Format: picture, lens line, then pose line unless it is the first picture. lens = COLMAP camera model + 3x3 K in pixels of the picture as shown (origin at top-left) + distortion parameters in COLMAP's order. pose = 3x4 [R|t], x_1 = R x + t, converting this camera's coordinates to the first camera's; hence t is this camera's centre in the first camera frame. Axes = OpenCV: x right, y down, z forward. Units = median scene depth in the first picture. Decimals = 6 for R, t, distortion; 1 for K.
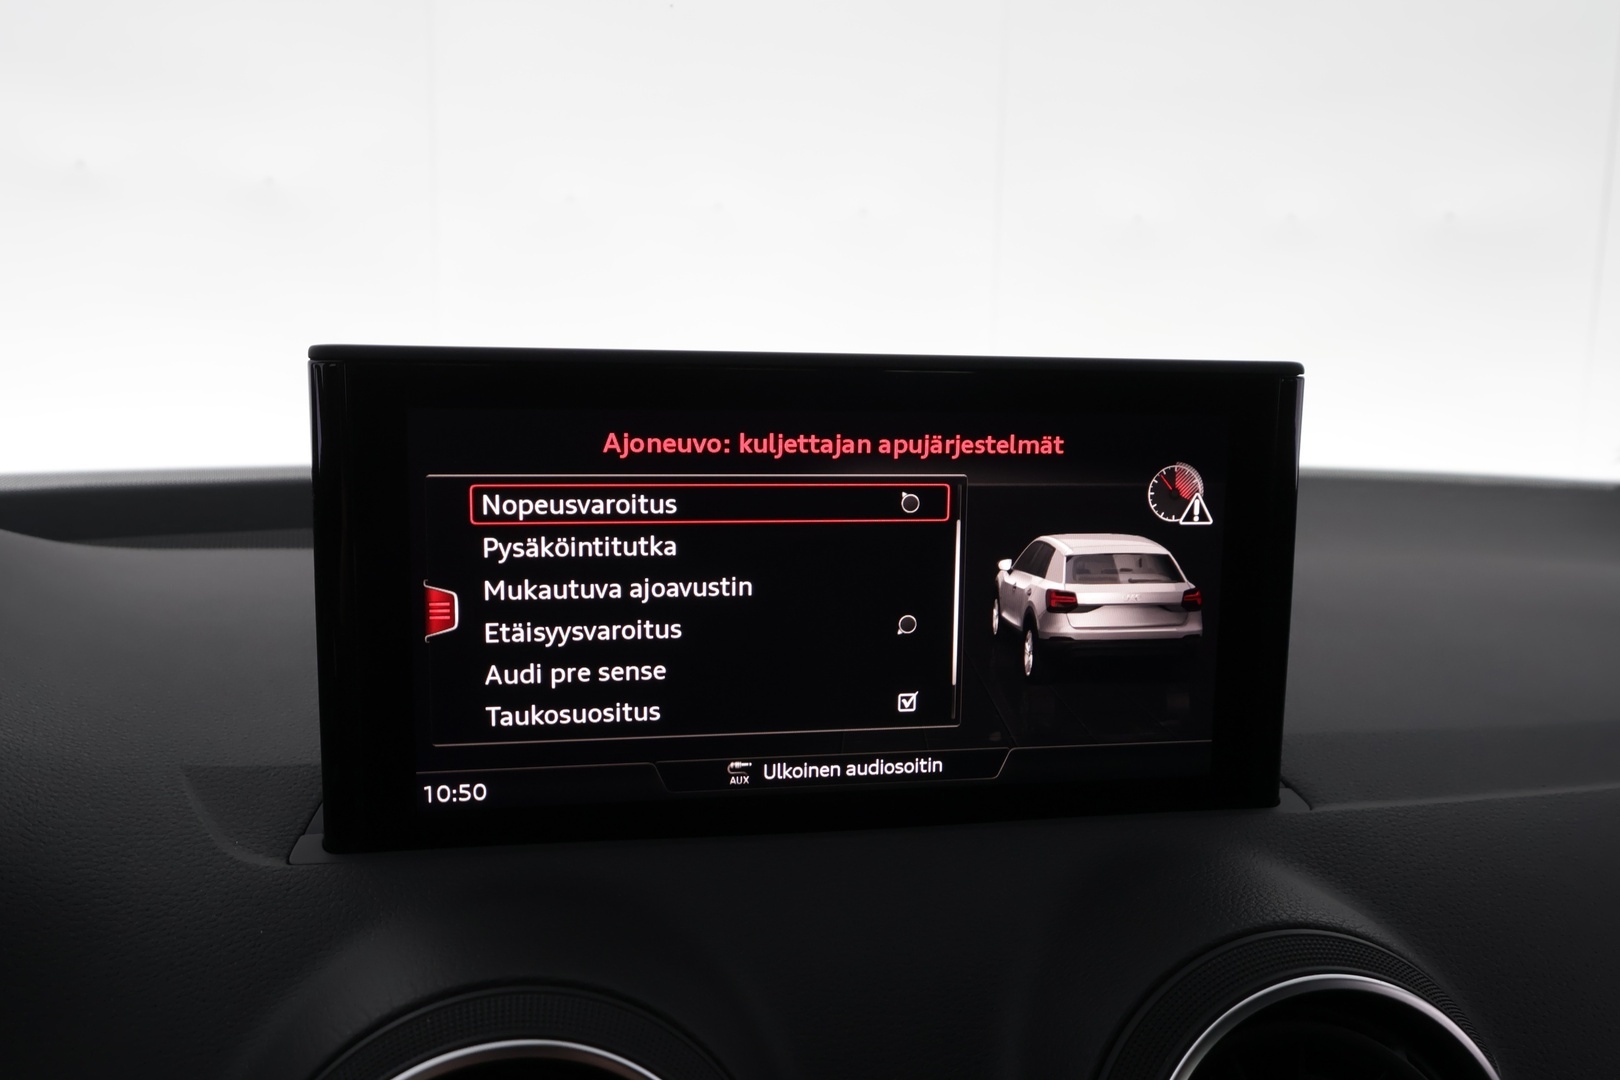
lens RADIAL K [[1329.6, 0, 808.6], [0, 1329.6, 549.7], [0, 0, 1]] dist [0.025651, -0.036907]
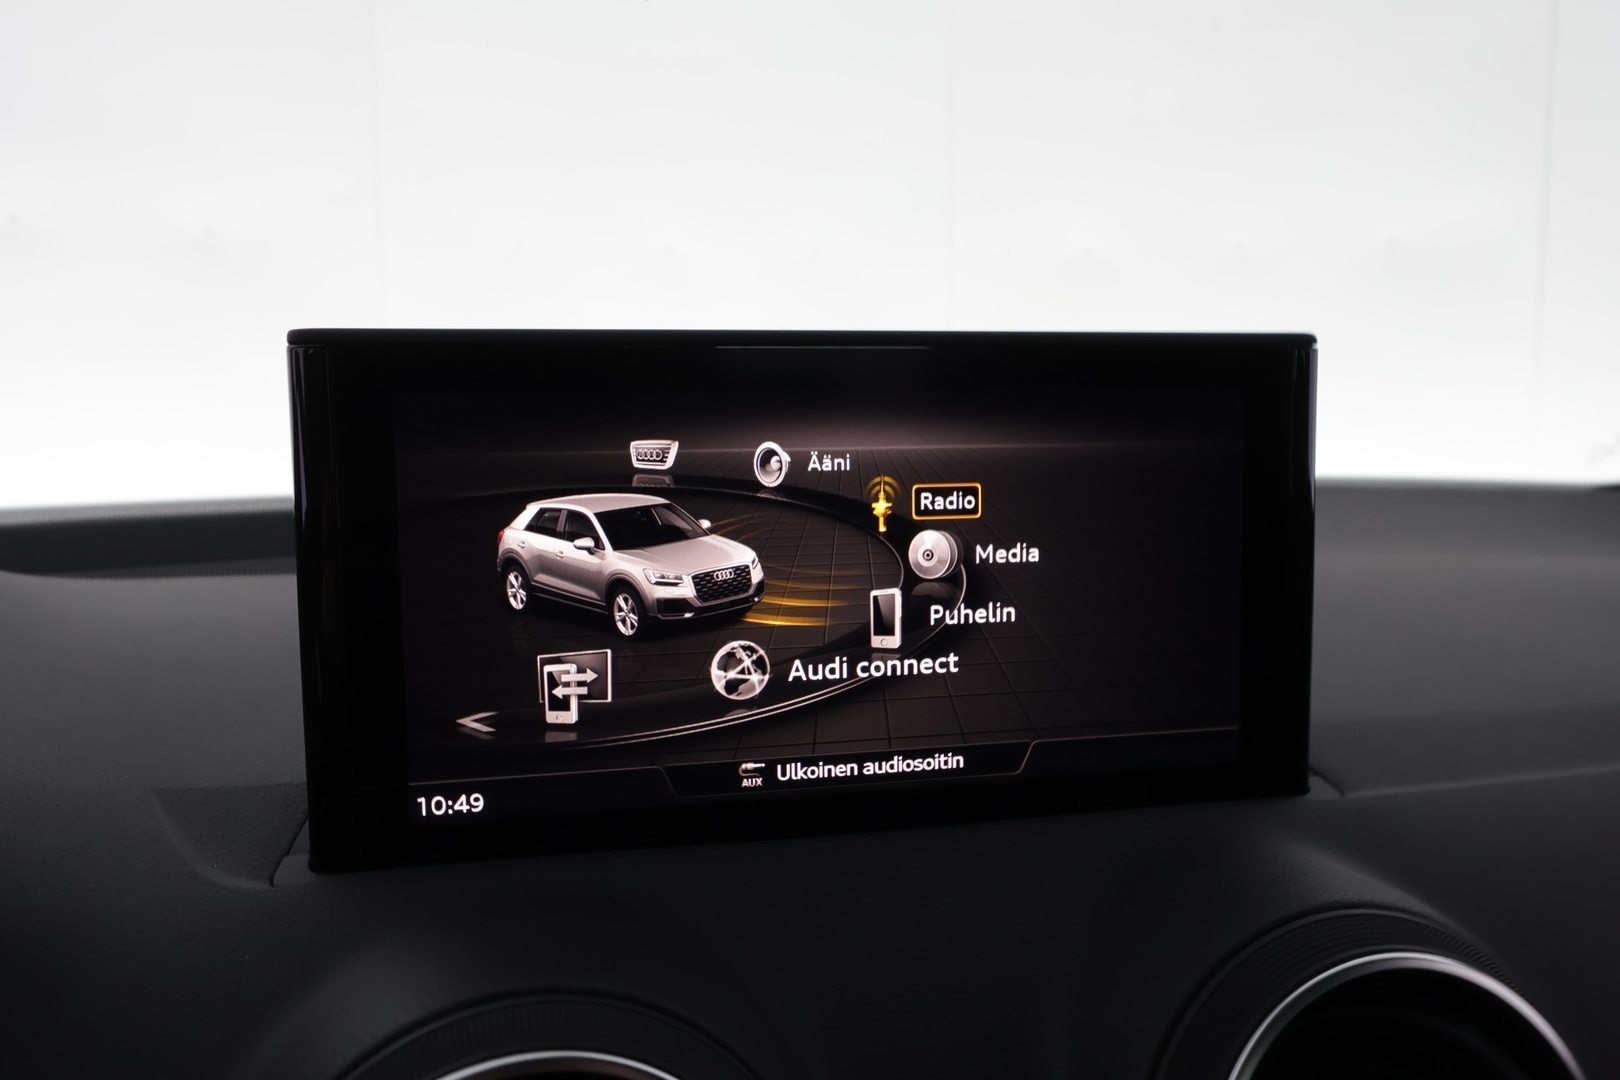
lens RADIAL K [[1341.0, 0, 813.9], [0, 1341.0, 544.9], [0, 0, 1]] dist [0.014168, 0.001597]
pose [[0.998874, -0.029167, 0.037417, -0.040395], [0.030631, 0.998763, -0.039168, 0.045146], [-0.036228, 0.040270, 0.998532, 0.041226]]
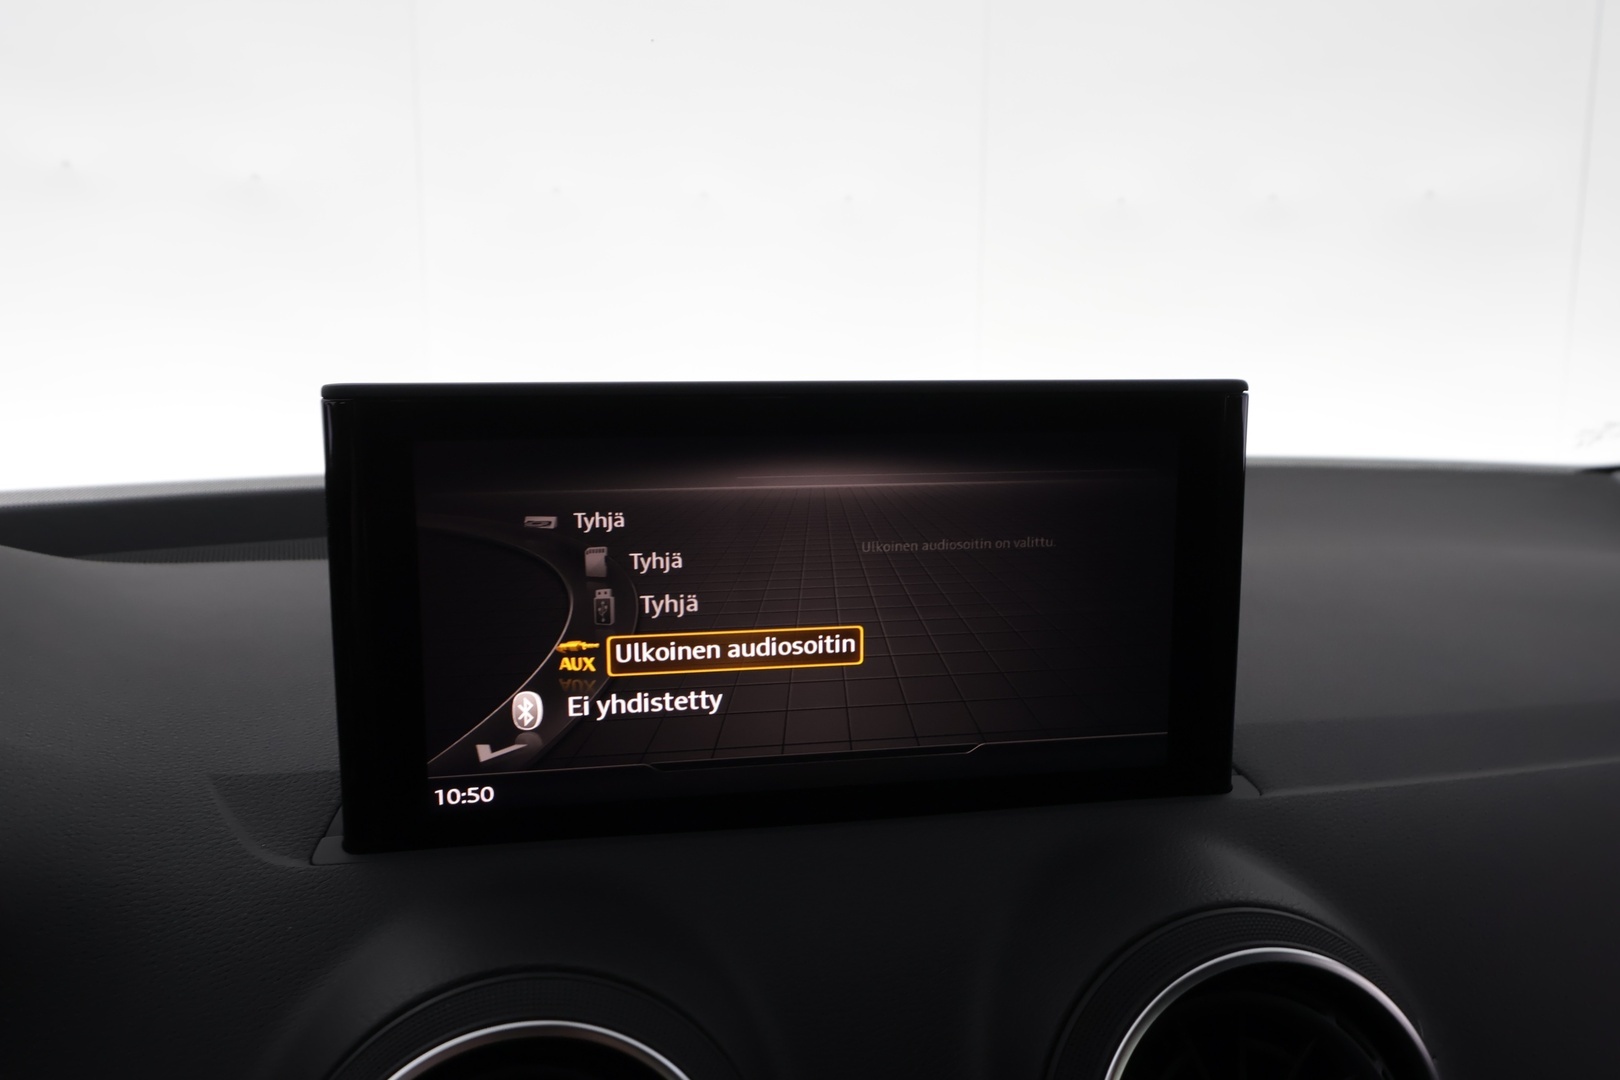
lens RADIAL K [[1329.6, 0, 809.2], [0, 1329.6, 550.5], [0, 0, 1]] dist [0.025651, -0.036907]
pose [[0.999841, -0.016821, 0.005925, 0.010984], [0.016735, 0.999760, 0.014170, -0.026581], [-0.006162, -0.014069, 0.999882, -0.077995]]
